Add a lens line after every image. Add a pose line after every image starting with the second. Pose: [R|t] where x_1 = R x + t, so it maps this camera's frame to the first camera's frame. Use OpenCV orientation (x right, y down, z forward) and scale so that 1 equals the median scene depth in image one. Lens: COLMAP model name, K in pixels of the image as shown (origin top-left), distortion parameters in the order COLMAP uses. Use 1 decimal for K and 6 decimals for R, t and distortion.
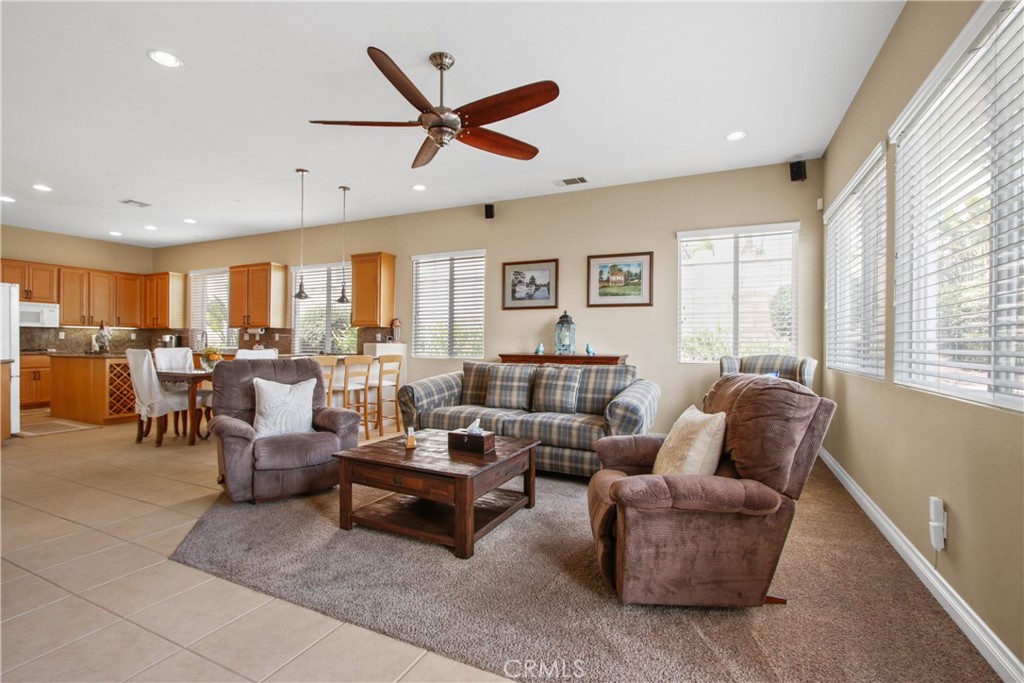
lens RADIAL K [[472.3, 0, 511.7], [0, 472.3, 343.4], [0, 0, 1]] dist [-0.010170, 0.001034]
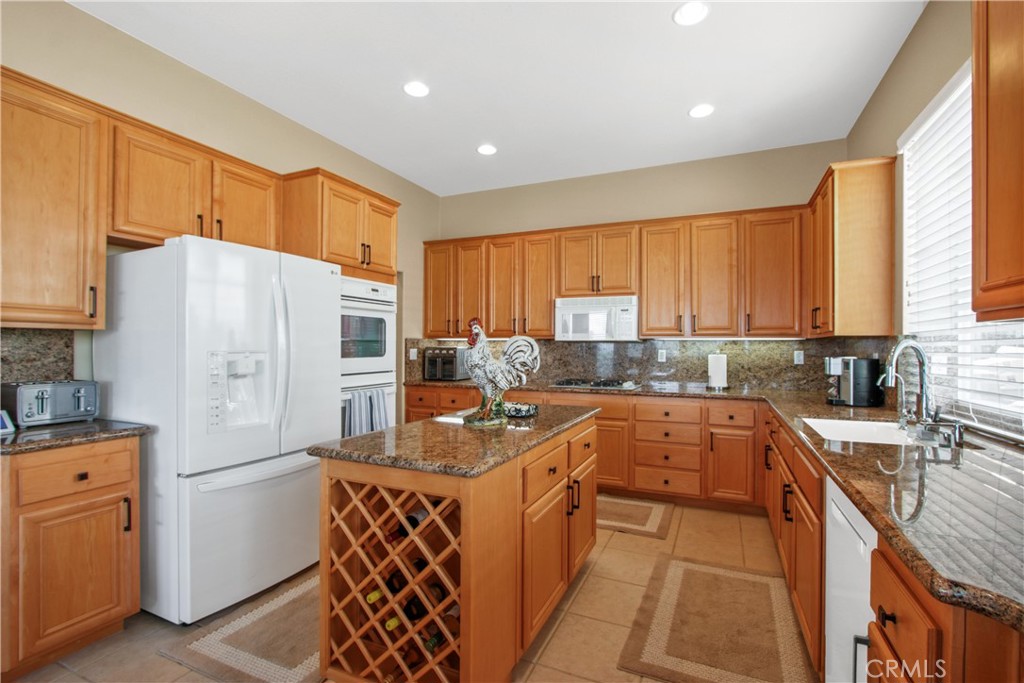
lens RADIAL K [[472.3, 0, 515.0], [0, 472.3, 347.4], [0, 0, 1]] dist [-0.010170, 0.001034]
pose [[0.033888, -0.003839, -0.999418, -0.455601], [-0.006885, 0.999968, -0.004075, -0.024062], [0.999402, 0.007020, 0.033860, 0.857419]]
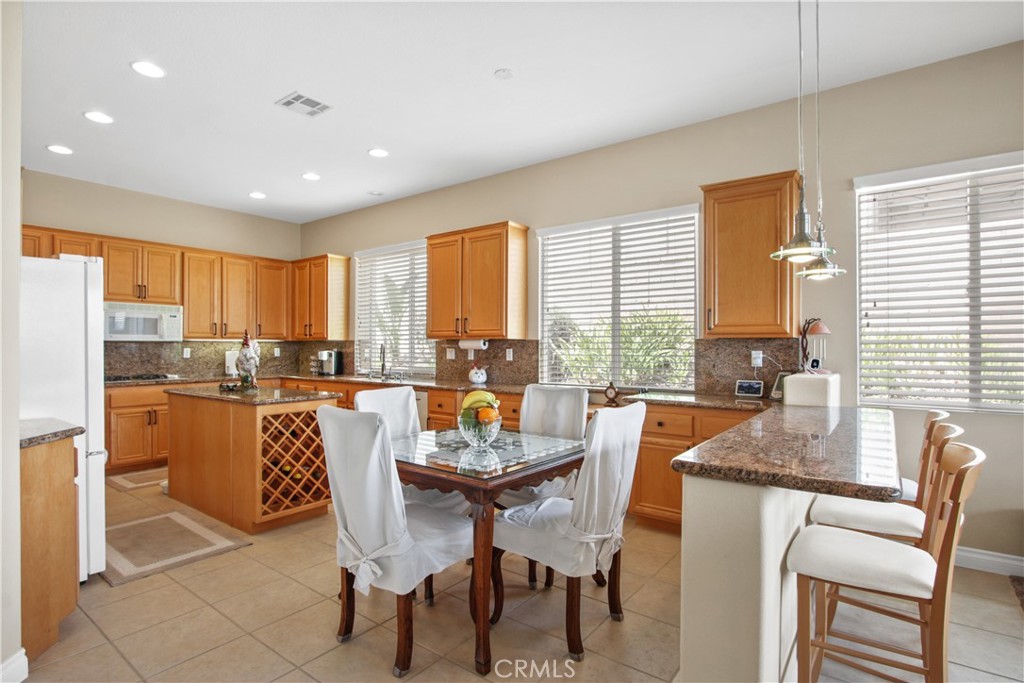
lens RADIAL K [[512.3, 0, 512.9], [0, 512.3, 343.6], [0, 0, 1]] dist [-0.007245, -0.000317]
pose [[0.979135, -0.007444, -0.203076, -0.371832], [0.005791, 0.999945, -0.008733, -0.022132], [0.203130, 0.007374, 0.979124, 0.396943]]
